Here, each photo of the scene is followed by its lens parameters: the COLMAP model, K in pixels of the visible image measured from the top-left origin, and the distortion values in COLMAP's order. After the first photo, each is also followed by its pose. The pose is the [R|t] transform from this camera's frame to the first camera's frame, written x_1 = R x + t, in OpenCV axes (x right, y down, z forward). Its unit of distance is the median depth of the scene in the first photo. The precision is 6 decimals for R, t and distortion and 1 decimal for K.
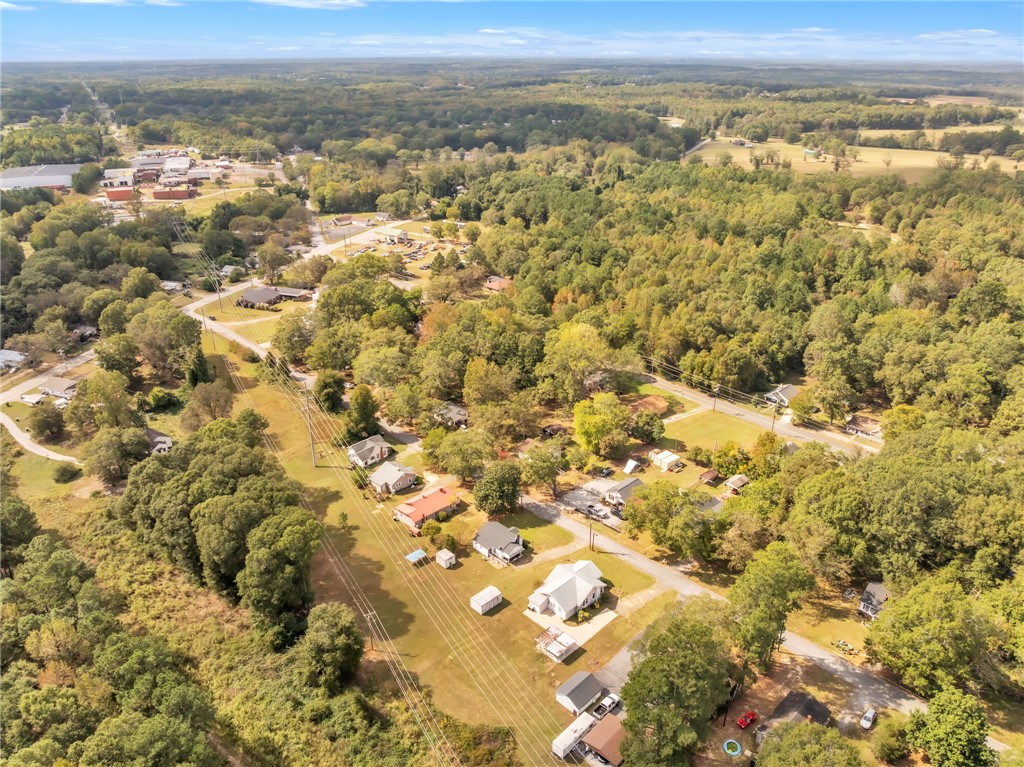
lens RADIAL K [[758.0, 0, 503.8], [0, 758.0, 383.5], [0, 0, 1]] dist [-0.001473, 0.000562]
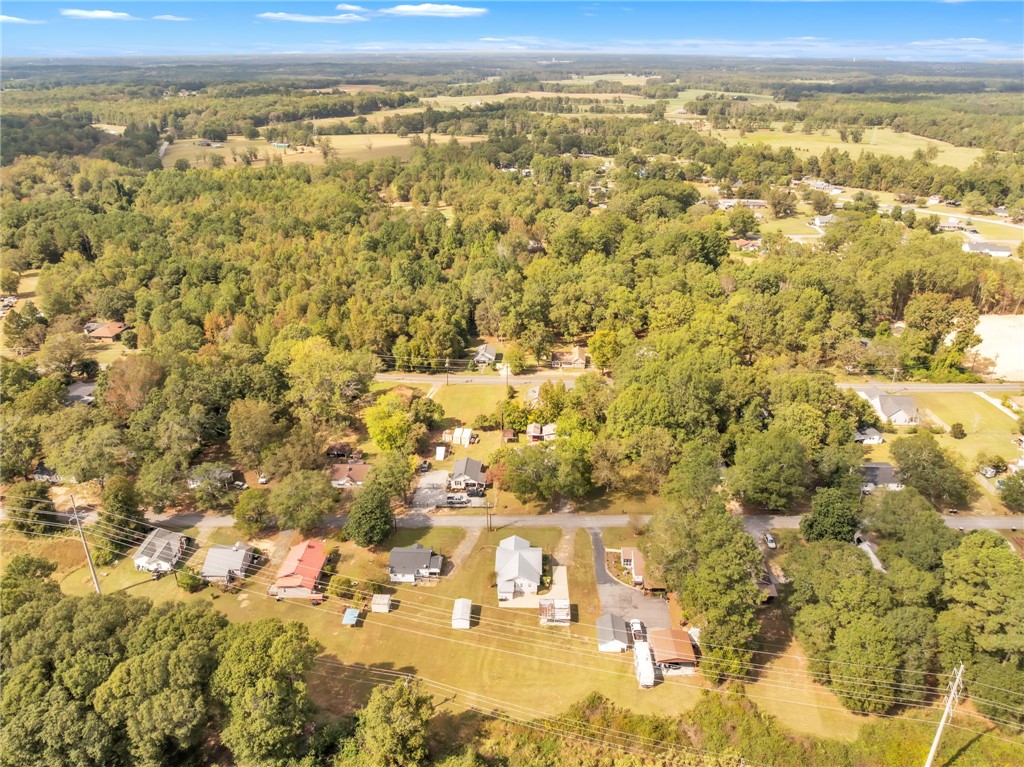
lens RADIAL K [[758.0, 0, 503.8], [0, 758.0, 383.5], [0, 0, 1]] dist [-0.001473, 0.000562]
pose [[0.731021, -0.291370, 0.617019, -0.377367], [0.288259, 0.951467, 0.107786, -0.067409], [-0.618478, 0.099067, 0.779532, 0.126234]]
